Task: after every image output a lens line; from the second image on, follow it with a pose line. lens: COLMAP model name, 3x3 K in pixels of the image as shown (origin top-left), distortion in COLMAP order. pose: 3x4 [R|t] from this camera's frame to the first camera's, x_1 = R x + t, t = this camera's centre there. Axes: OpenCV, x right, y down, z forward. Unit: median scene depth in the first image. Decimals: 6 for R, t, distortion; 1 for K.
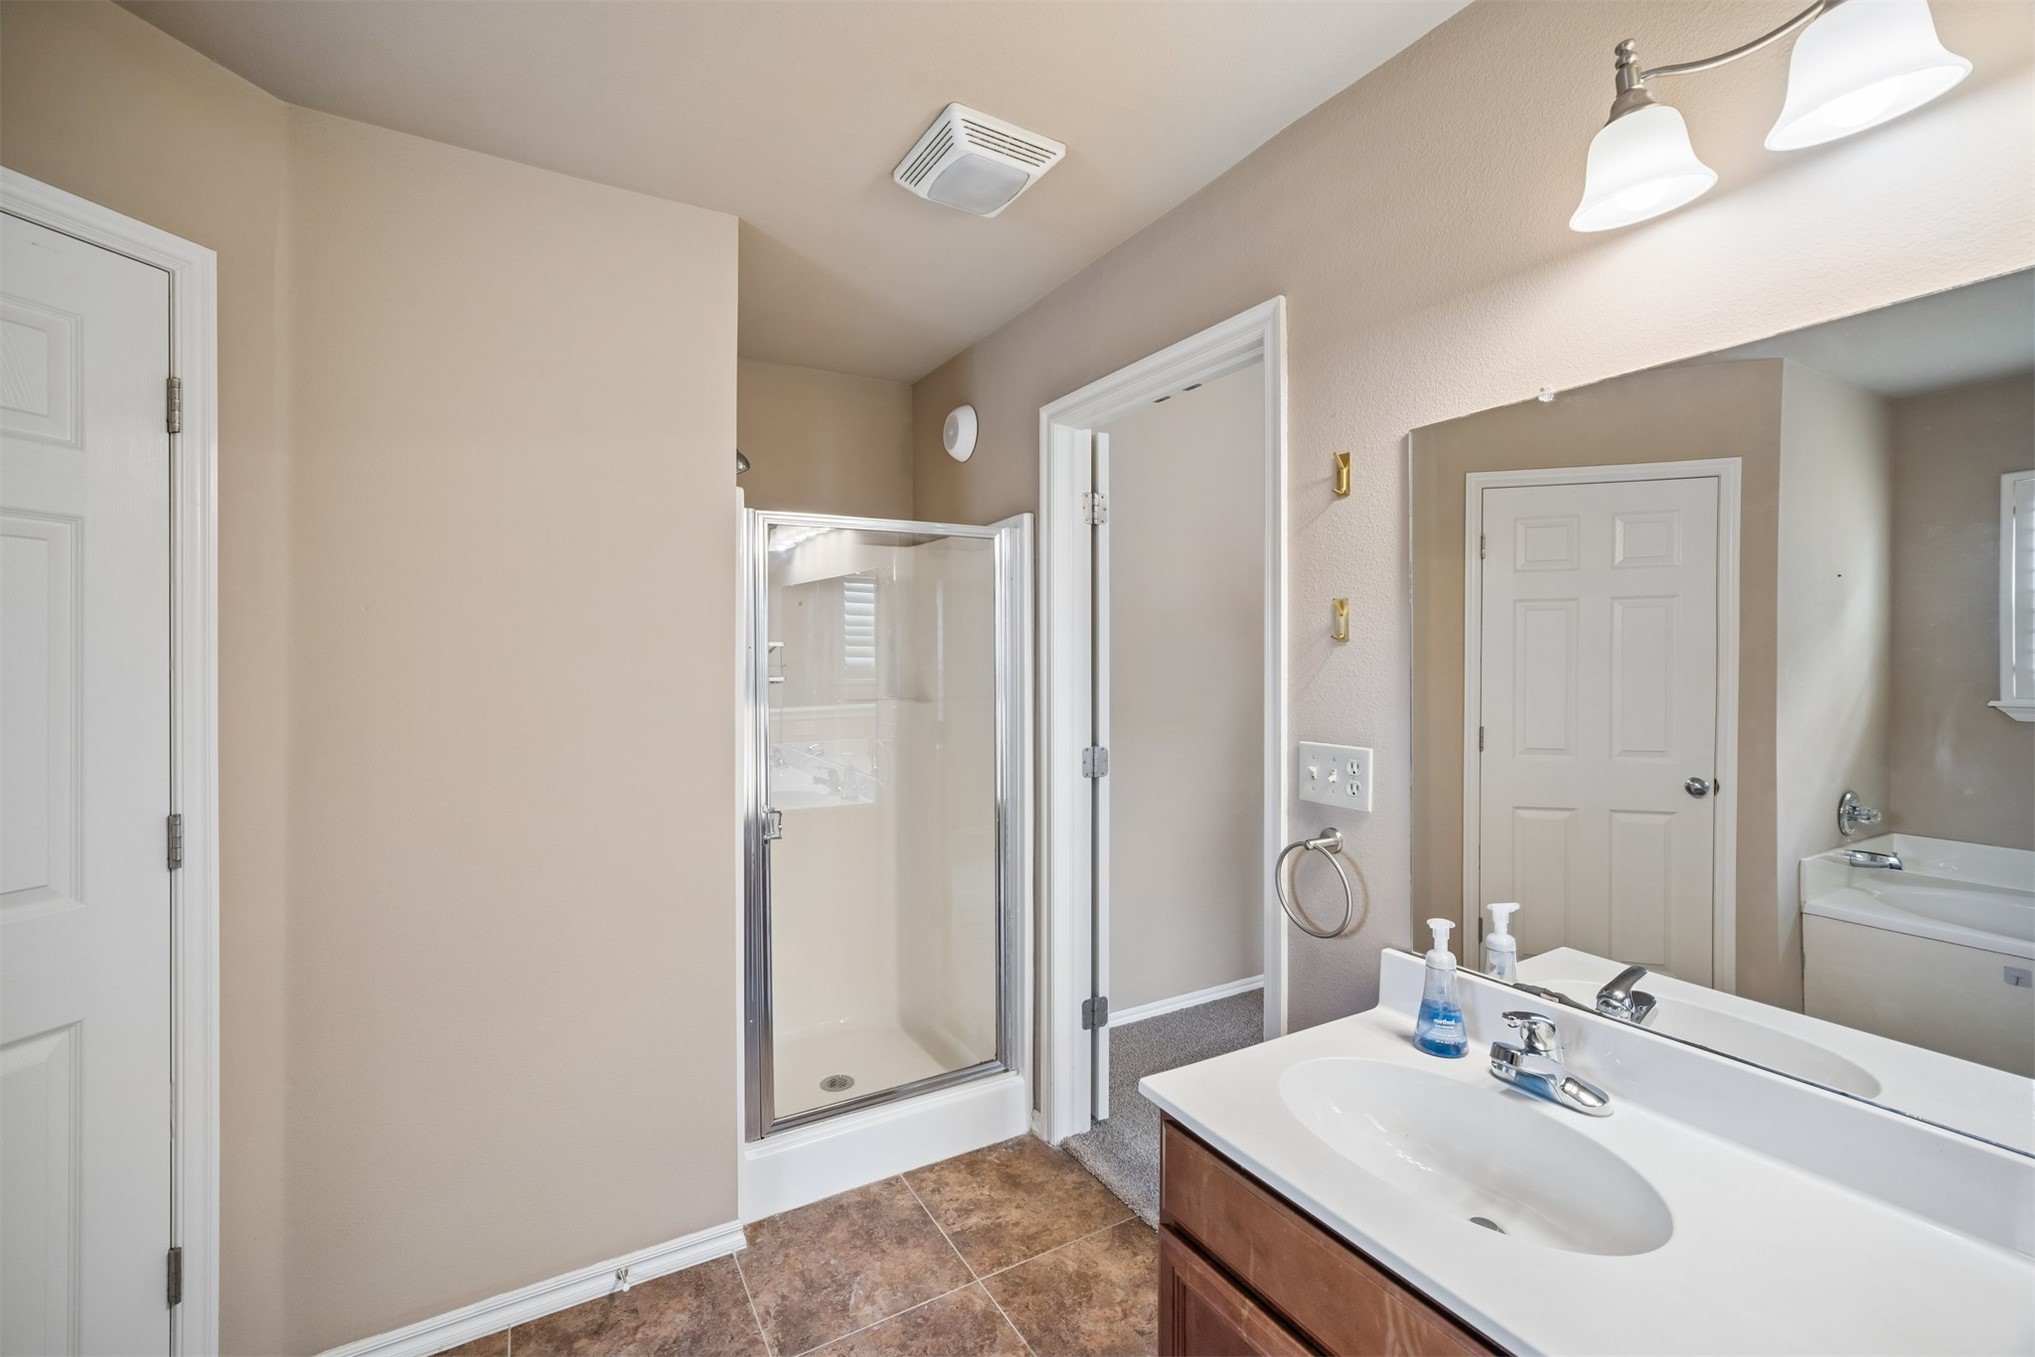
lens RADIAL K [[871.5, 0, 1021.4], [0, 871.5, 671.7], [0, 0, 1]] dist [-0.002582, -0.000168]
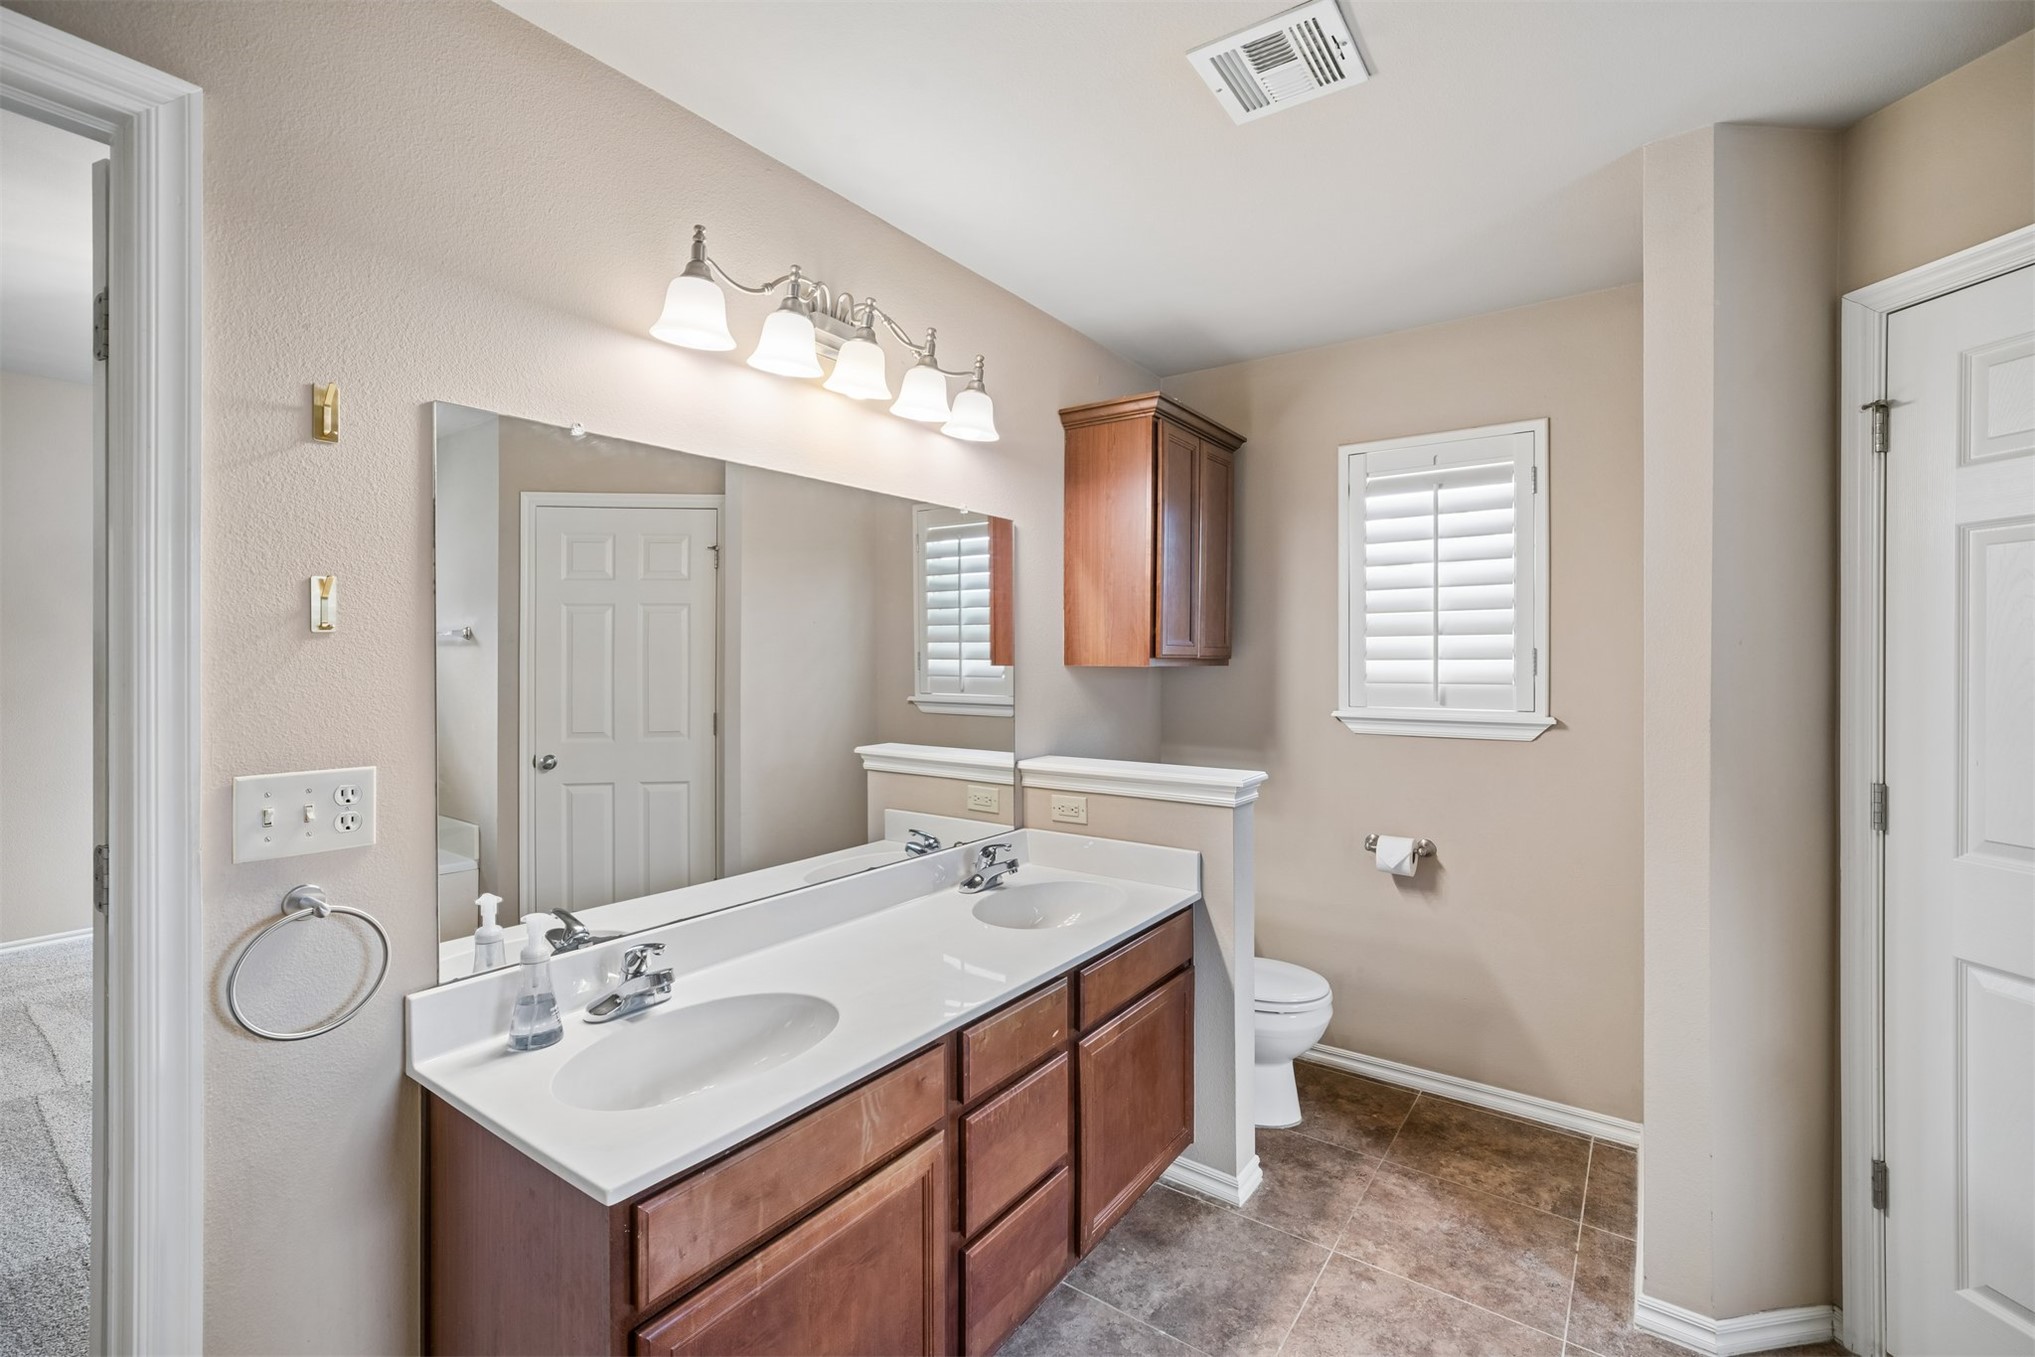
lens RADIAL K [[871.5, 0, 1011.6], [0, 871.5, 665.5], [0, 0, 1]] dist [-0.002582, -0.000168]
pose [[-0.408953, -0.008806, 0.912513, -0.680851], [0.004713, 0.999920, 0.011762, -0.014372], [-0.912543, 0.009111, -0.408878, 0.925829]]
